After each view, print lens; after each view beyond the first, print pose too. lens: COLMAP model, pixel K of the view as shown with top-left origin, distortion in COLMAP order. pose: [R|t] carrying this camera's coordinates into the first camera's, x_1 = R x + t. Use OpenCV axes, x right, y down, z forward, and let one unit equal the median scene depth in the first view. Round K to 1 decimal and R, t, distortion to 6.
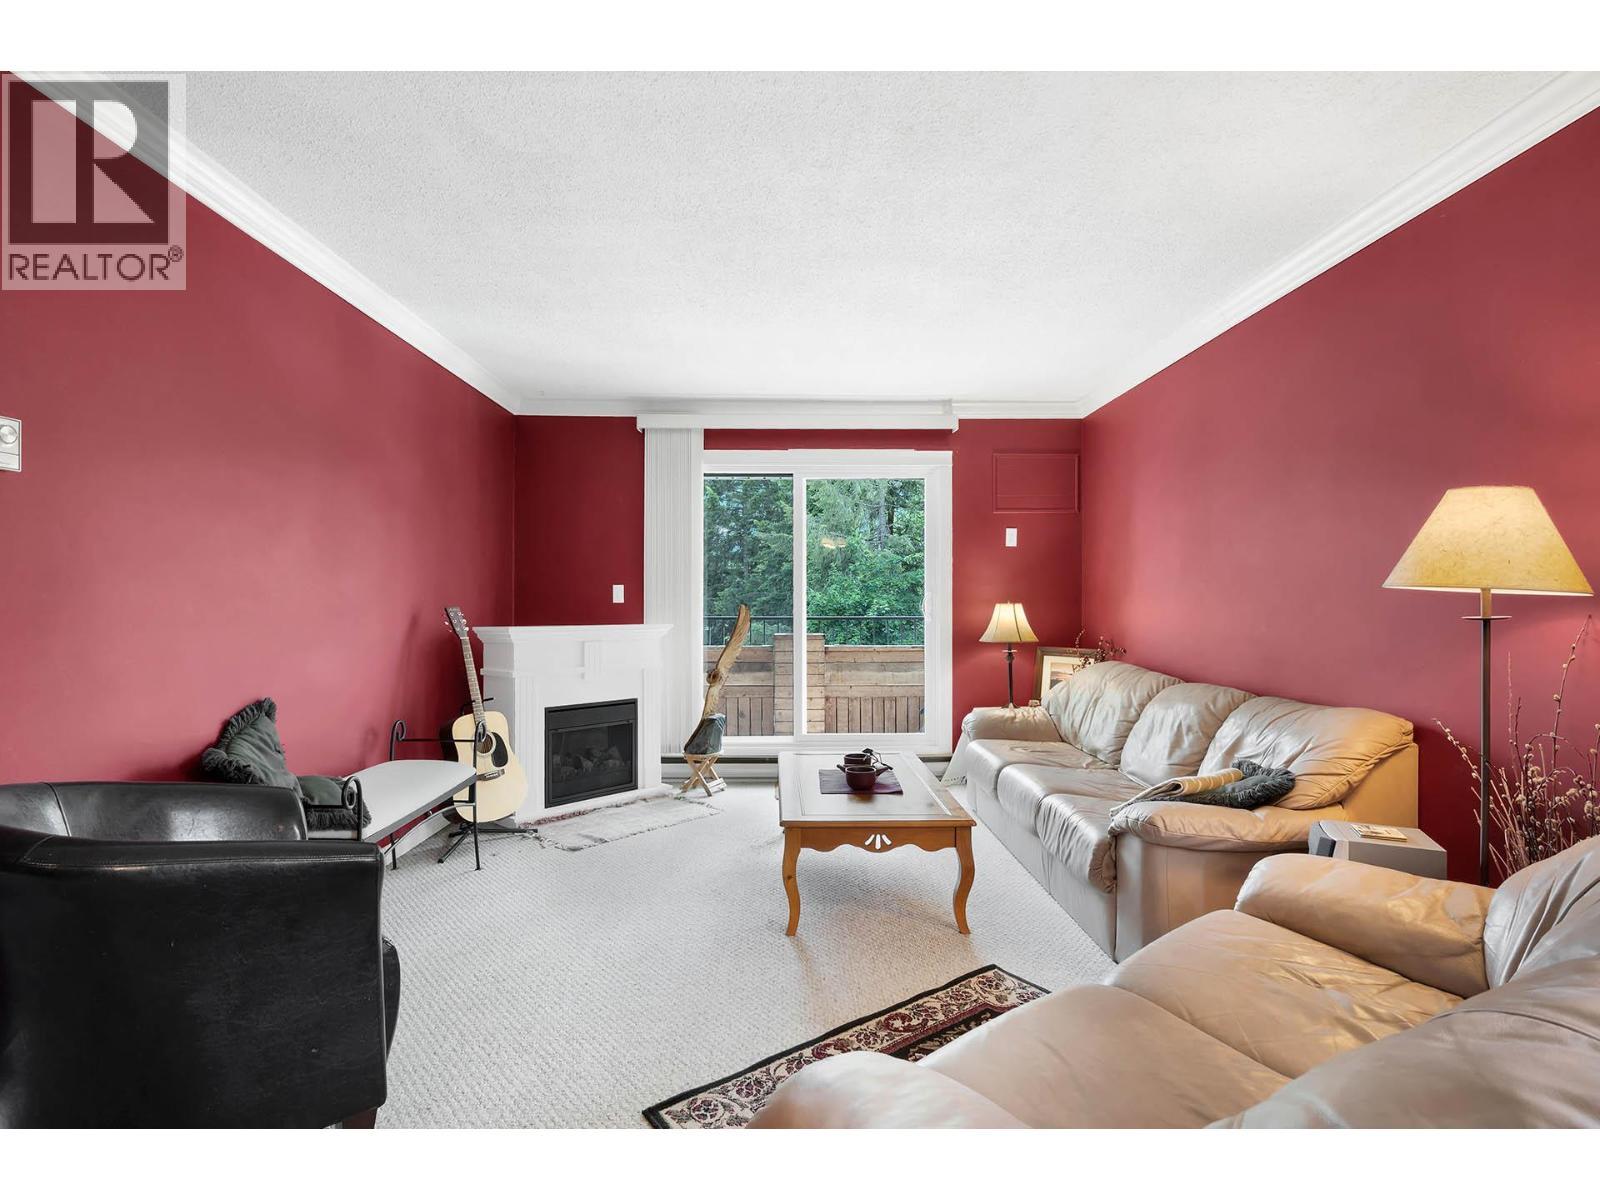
lens RADIAL K [[778.5, 0, 800.0], [0, 778.5, 600.0], [0, 0, 1]] dist [0.000128, 0.000428]
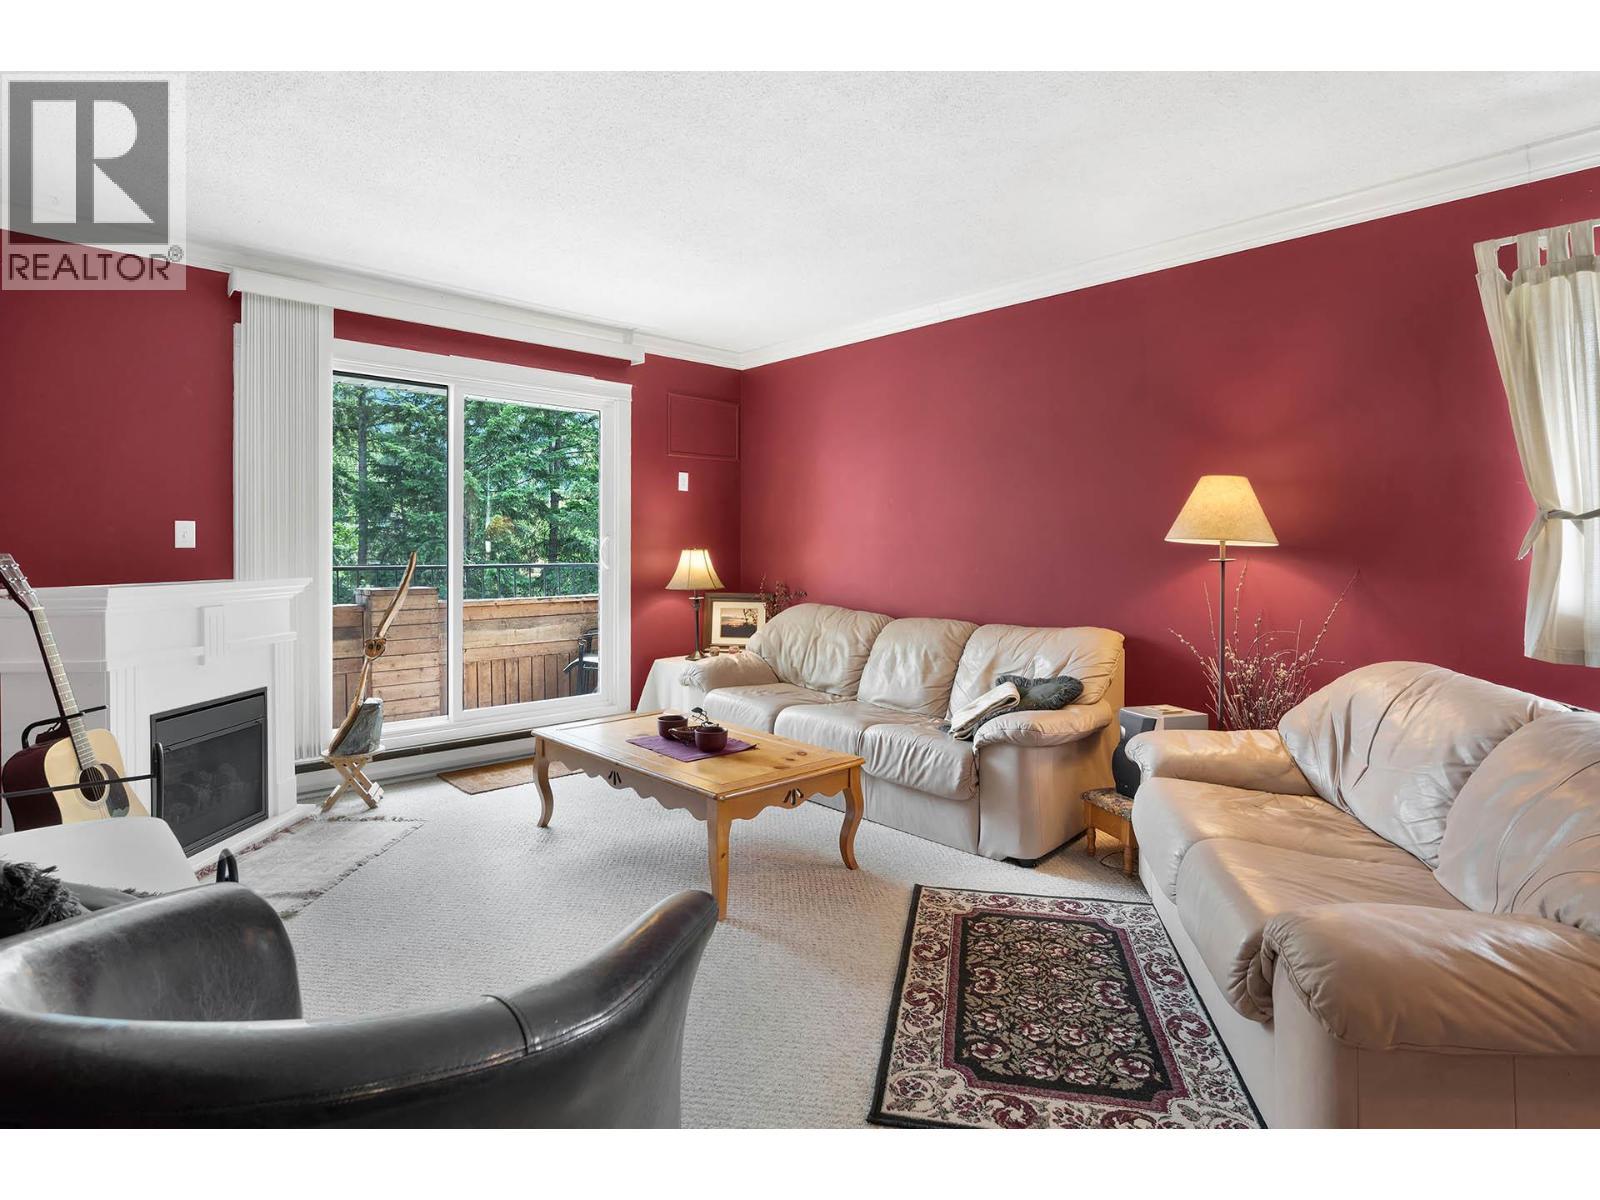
lens RADIAL K [[835.7, 0, 799.5], [0, 835.7, 558.7], [0, 0, 1]] dist [-0.002769, 0.000490]
pose [[0.743504, -0.005550, 0.668708, -0.341581], [-0.004963, 0.999892, 0.013817, 0.000495], [-0.668713, -0.013591, 0.743397, 0.133498]]
